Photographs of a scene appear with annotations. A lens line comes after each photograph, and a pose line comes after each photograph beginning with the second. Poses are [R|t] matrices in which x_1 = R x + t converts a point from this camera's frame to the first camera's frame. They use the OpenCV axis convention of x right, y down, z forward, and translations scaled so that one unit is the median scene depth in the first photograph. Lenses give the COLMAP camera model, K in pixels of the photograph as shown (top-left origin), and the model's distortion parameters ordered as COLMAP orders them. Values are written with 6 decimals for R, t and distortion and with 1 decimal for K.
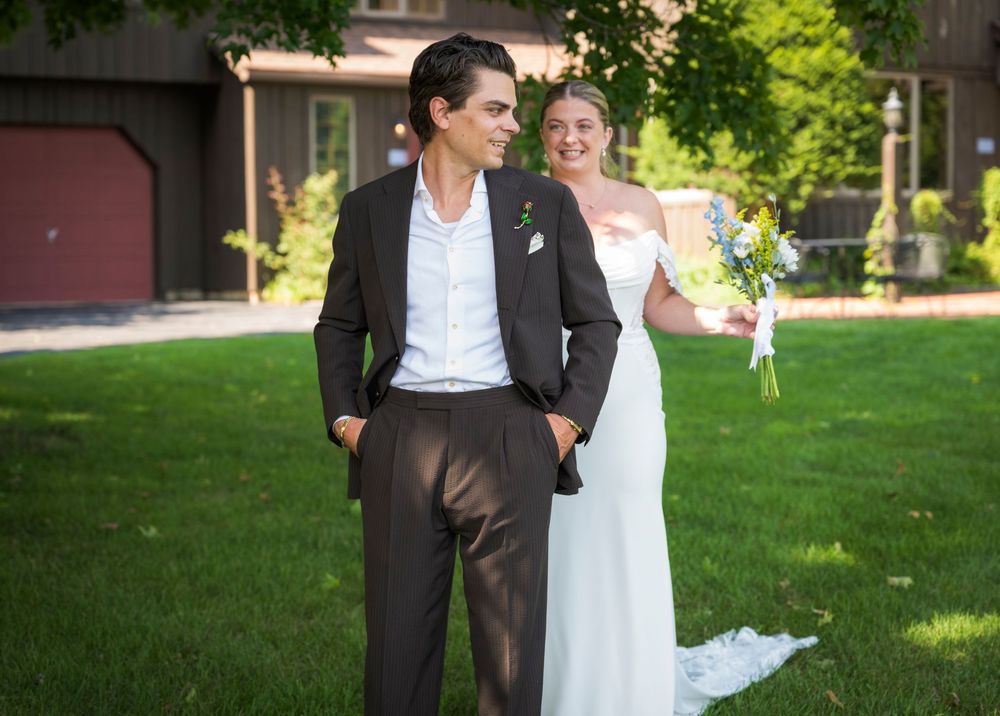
lens RADIAL K [[1909.6, 0, 500.0], [0, 1909.6, 358.0], [0, 0, 1]] dist [-0.005095, -0.097050]
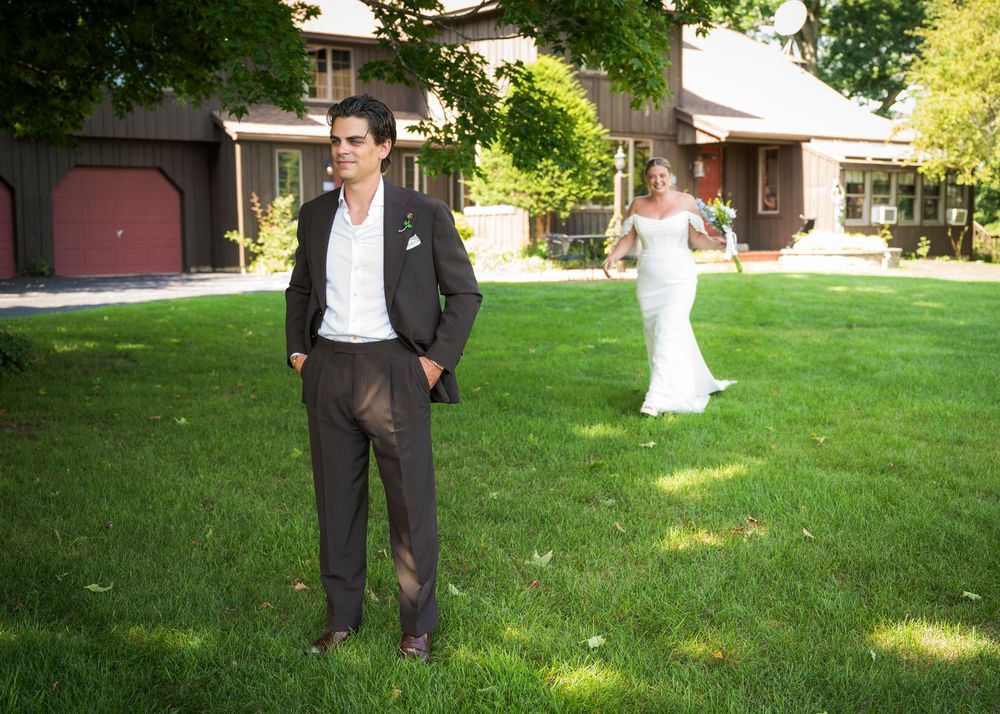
lens RADIAL K [[1335.9, 0, 531.6], [0, 1335.9, 374.5], [0, 0, 1]] dist [-0.013867, -0.043593]
pose [[0.996823, -0.010717, 0.078923, 0.027303], [0.007832, 0.999293, 0.036775, 0.017030], [-0.079262, -0.036040, 0.996202, -0.174298]]
